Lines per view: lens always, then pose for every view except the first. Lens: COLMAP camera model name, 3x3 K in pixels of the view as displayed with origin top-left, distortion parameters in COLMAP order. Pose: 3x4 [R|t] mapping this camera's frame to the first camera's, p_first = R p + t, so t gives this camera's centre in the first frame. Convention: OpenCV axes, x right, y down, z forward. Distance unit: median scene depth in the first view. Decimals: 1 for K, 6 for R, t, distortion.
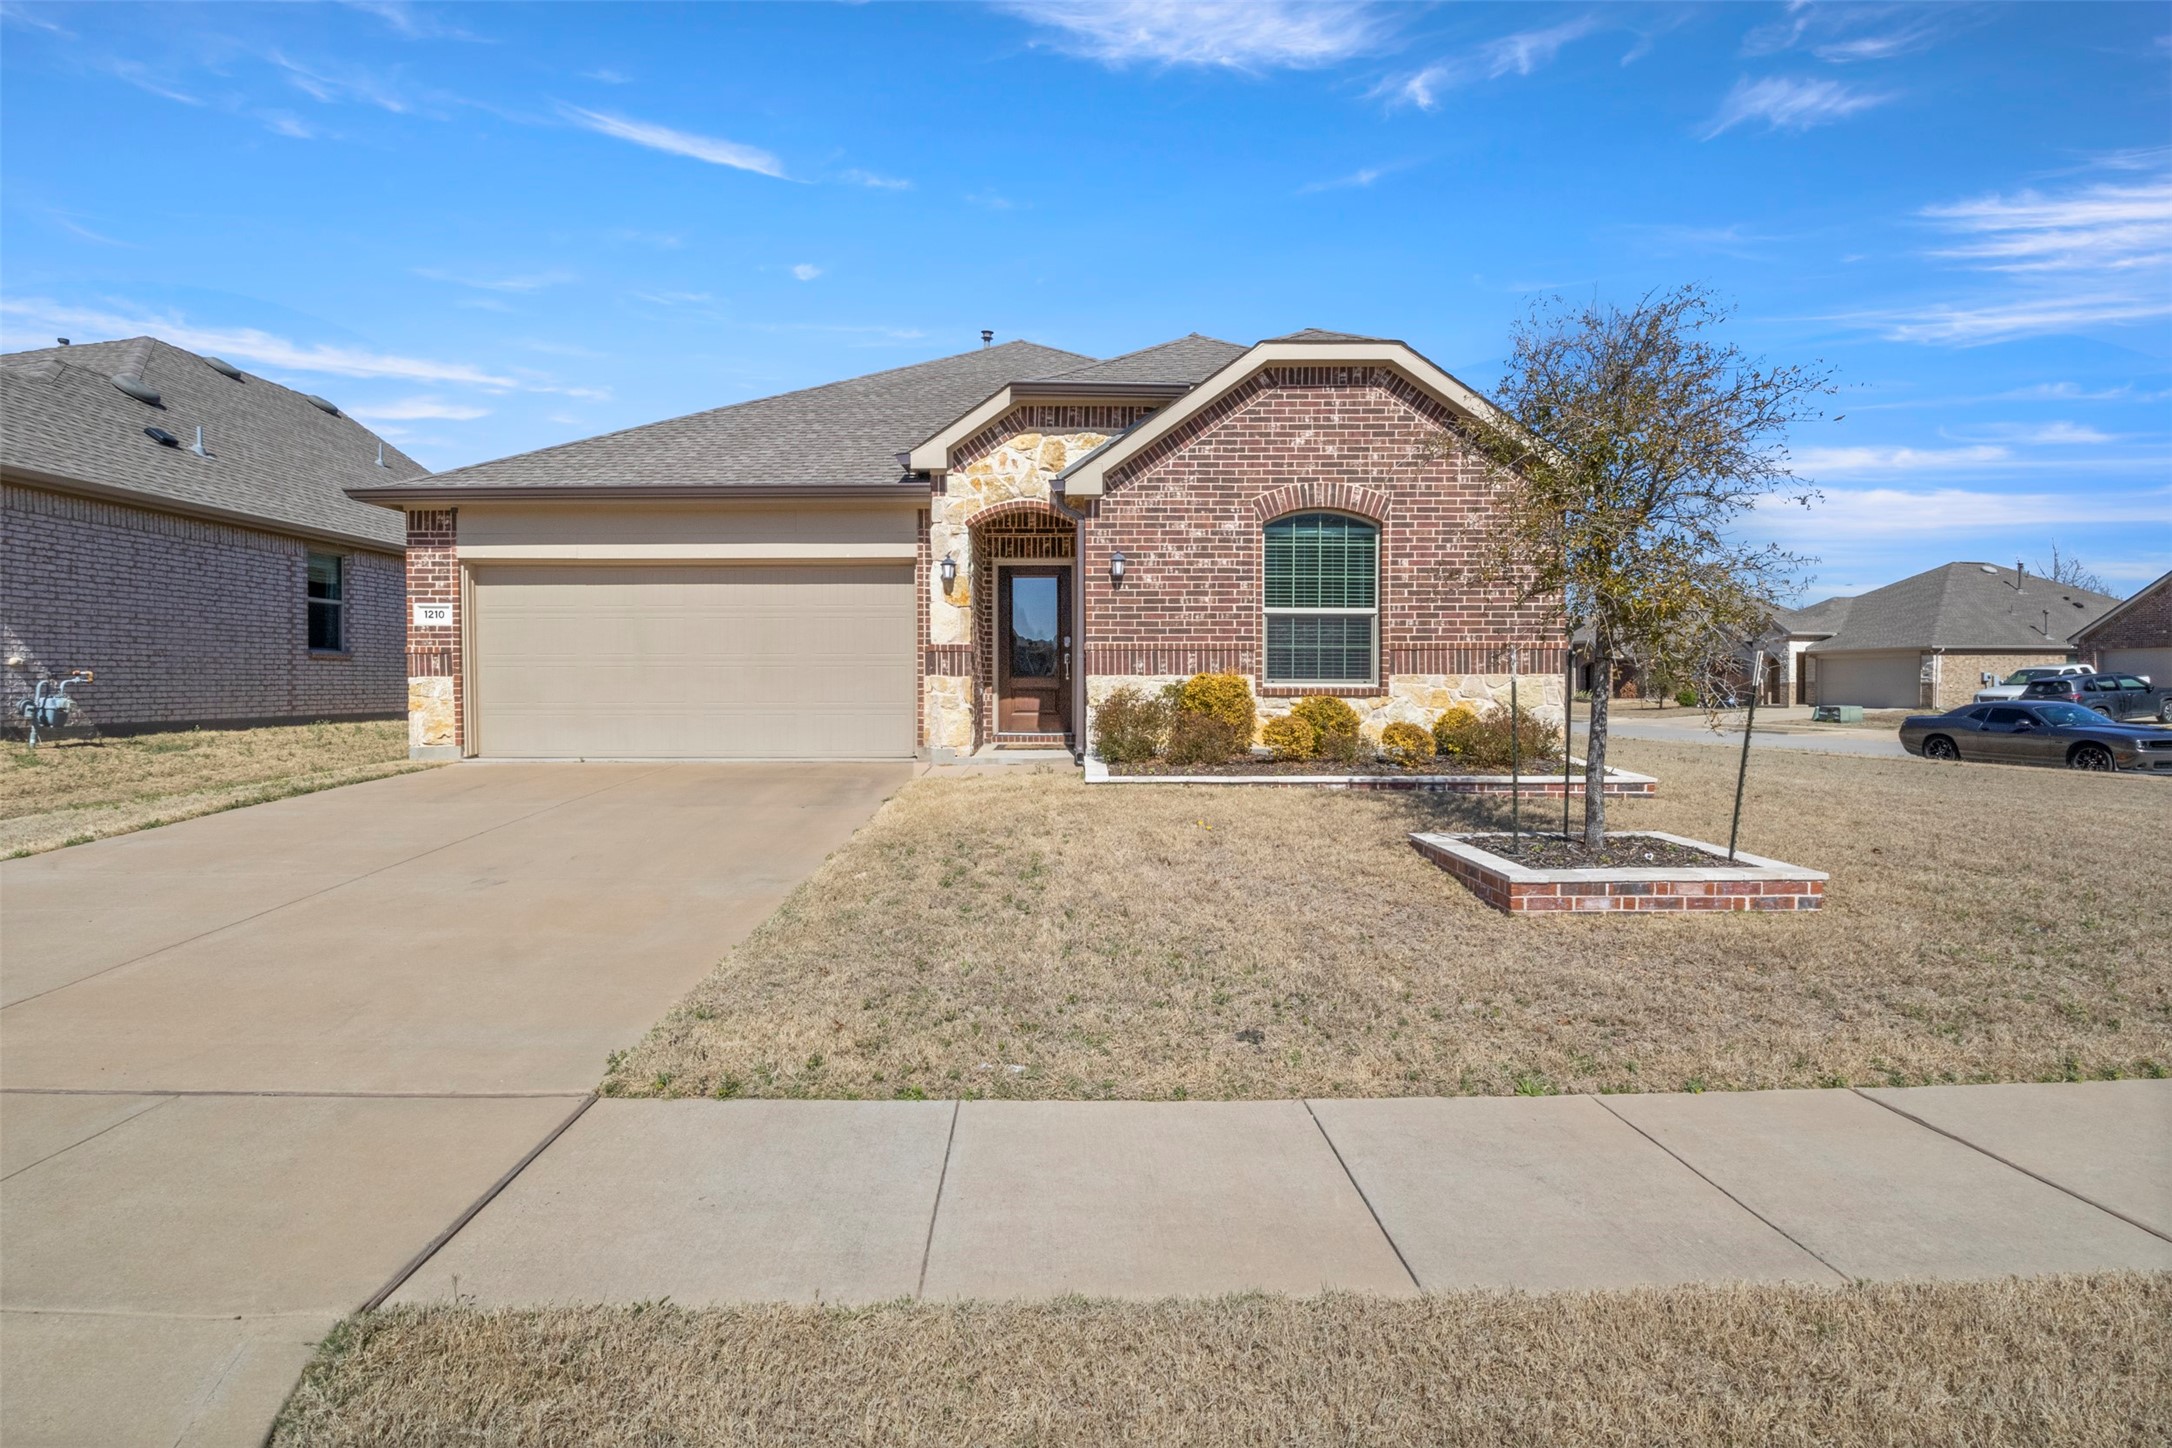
lens RADIAL K [[1108.9, 0, 1074.1], [0, 1108.9, 711.2], [0, 0, 1]] dist [0.001402, 0.000022]
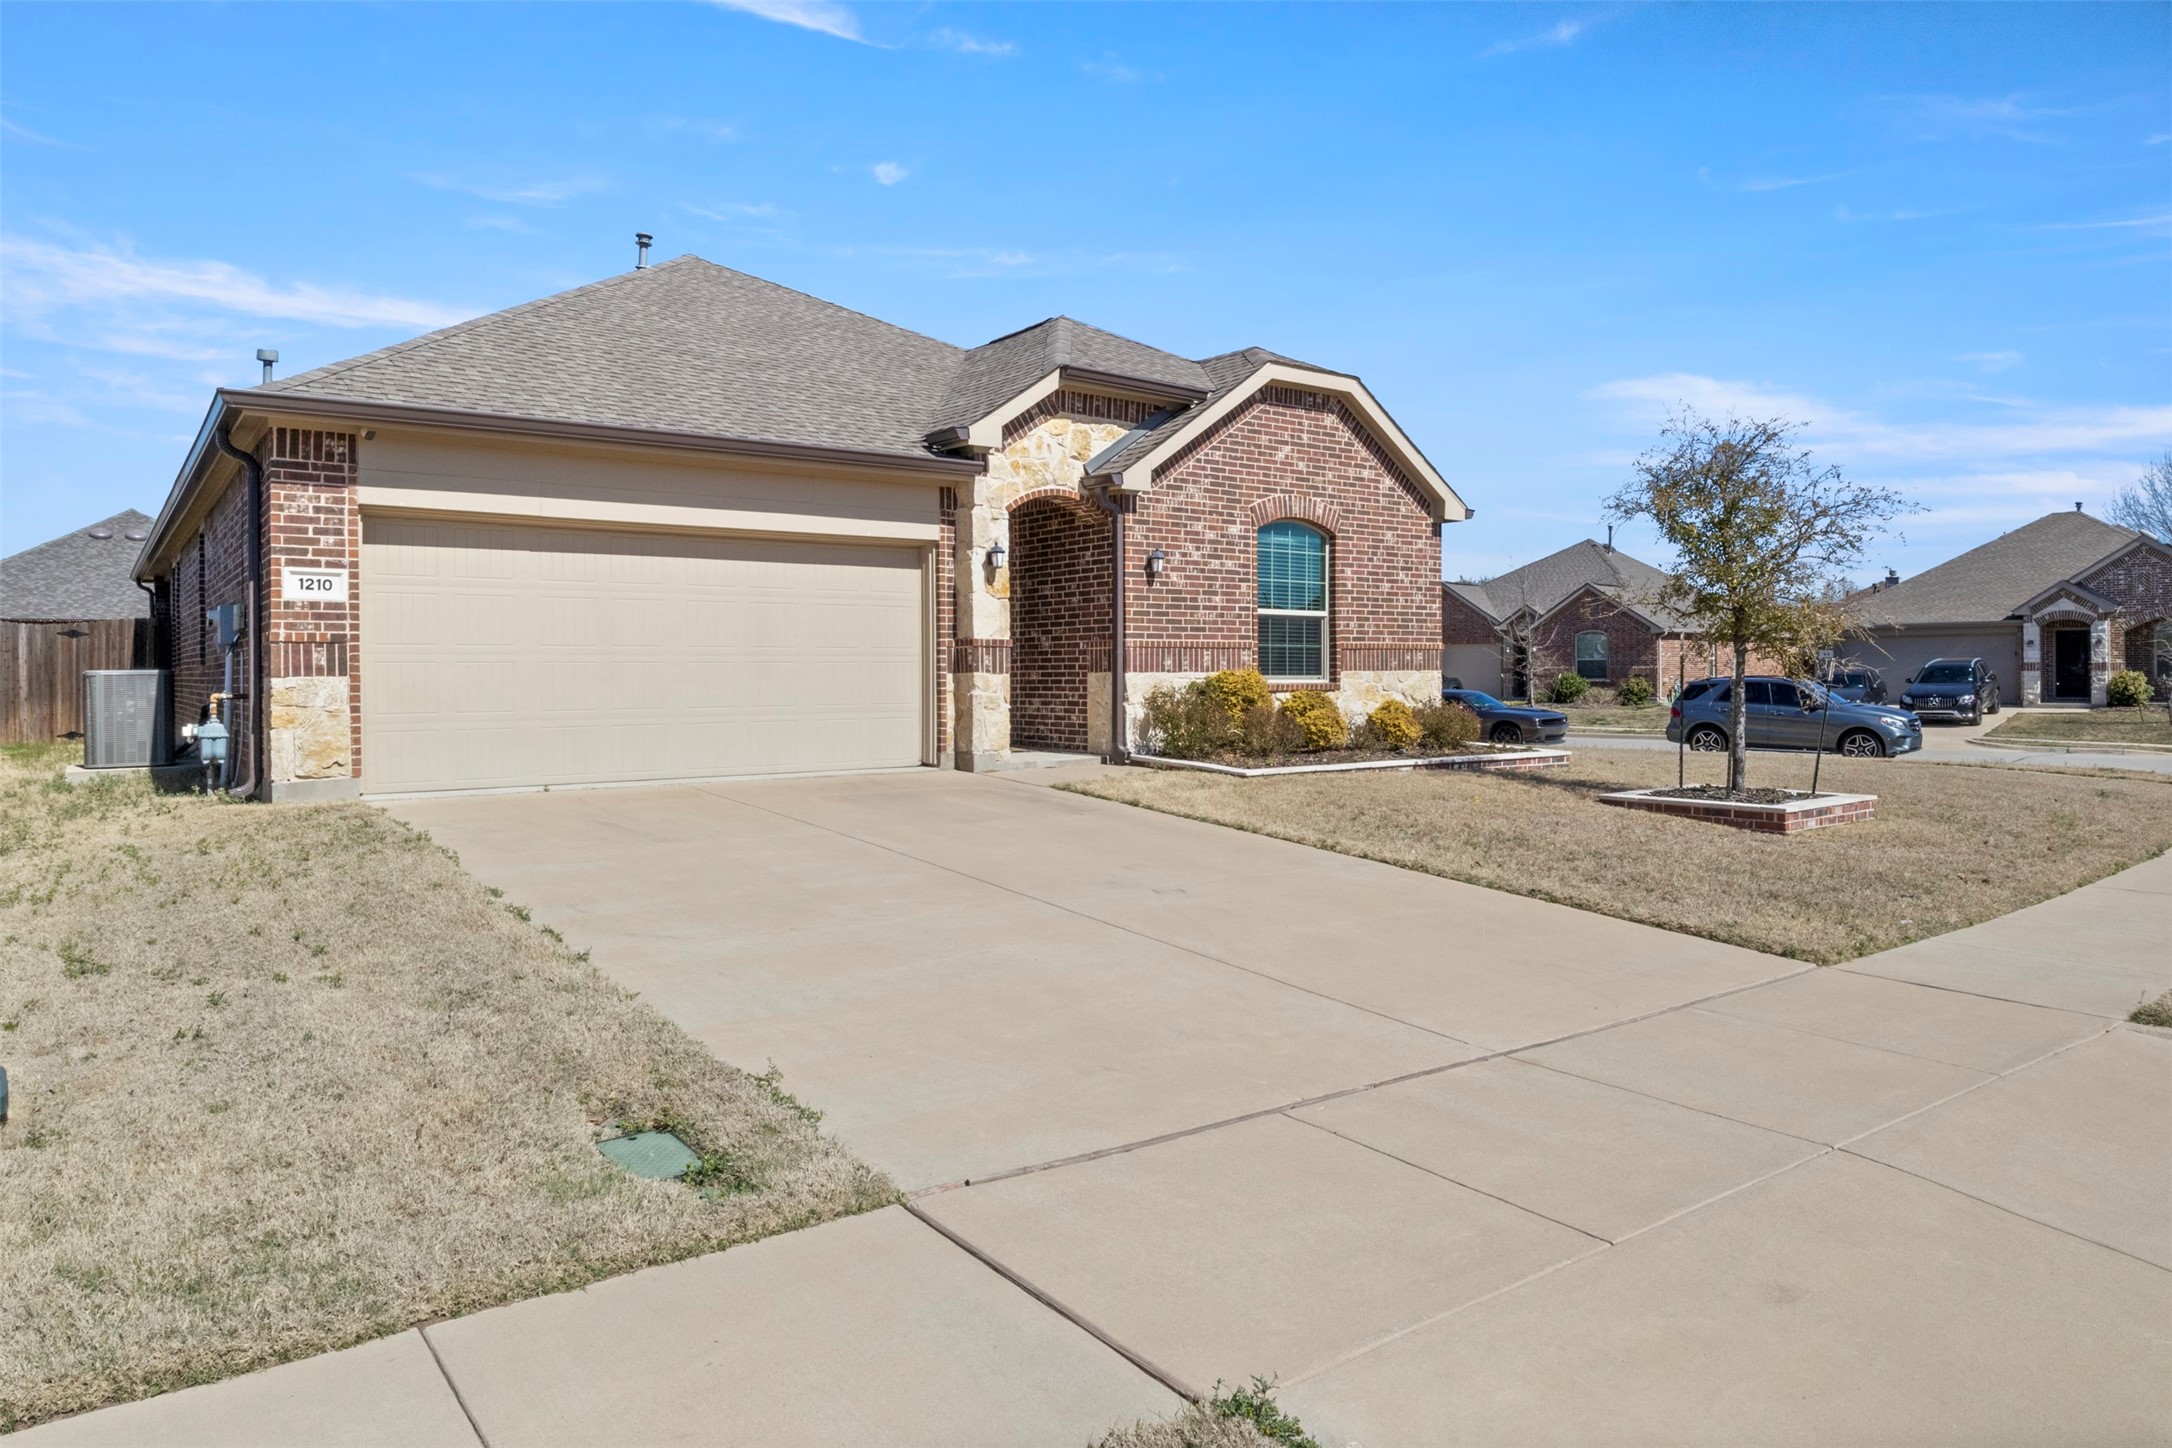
lens RADIAL K [[1368.7, 0, 1085.2], [0, 1368.7, 711.5], [0, 0, 1]] dist [0.005969, -0.000283]
pose [[0.794502, -0.019725, 0.606942, -0.741879], [0.020251, 0.999777, 0.005983, -0.005881], [-0.606924, 0.007538, 0.794724, 0.056882]]
